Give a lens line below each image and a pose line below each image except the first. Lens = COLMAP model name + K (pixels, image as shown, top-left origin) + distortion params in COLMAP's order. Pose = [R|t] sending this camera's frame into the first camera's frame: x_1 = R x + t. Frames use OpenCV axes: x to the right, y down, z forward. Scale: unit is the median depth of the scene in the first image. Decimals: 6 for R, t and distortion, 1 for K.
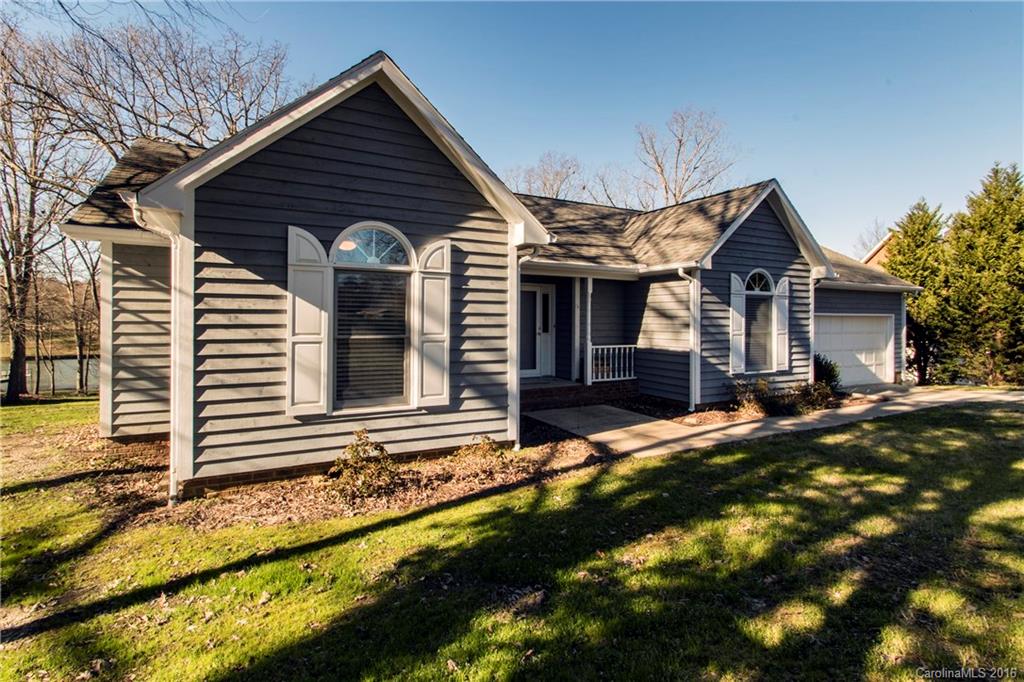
lens RADIAL K [[475.0, 0, 512.2], [0, 475.0, 324.3], [0, 0, 1]] dist [-0.000201, 0.000002]
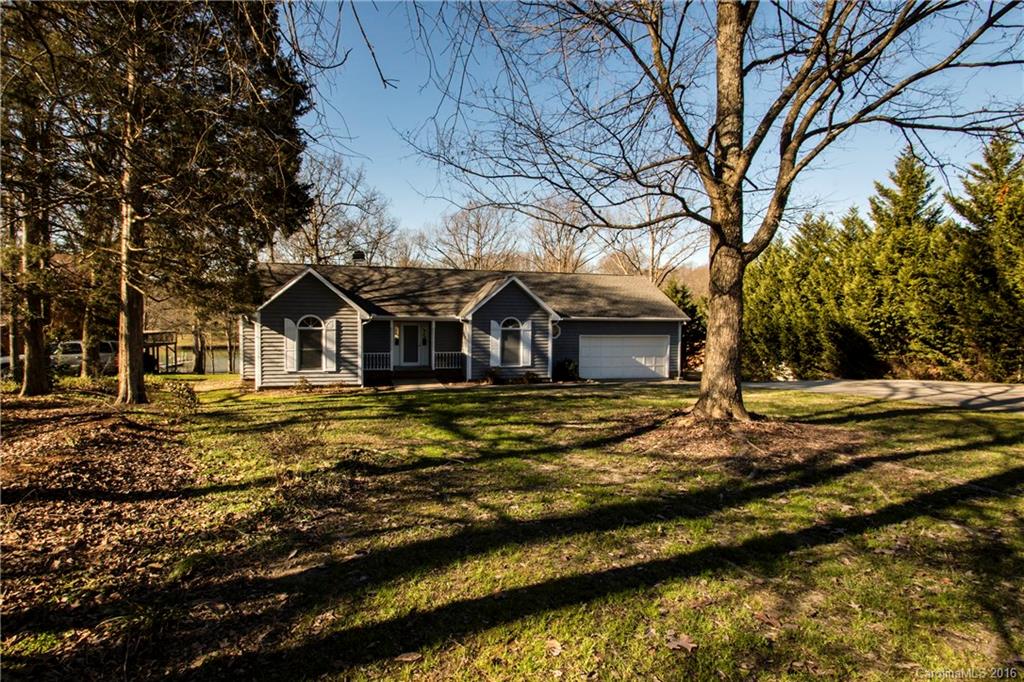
lens RADIAL K [[497.0, 0, 512.0], [0, 497.0, 341.0], [0, 0, 1]] dist [-0.002420, -0.000927]
pose [[0.976281, 0.017517, -0.215796, 1.680803], [-0.008322, 0.999021, 0.043446, -0.178735], [0.216346, -0.040620, 0.975471, -1.908055]]
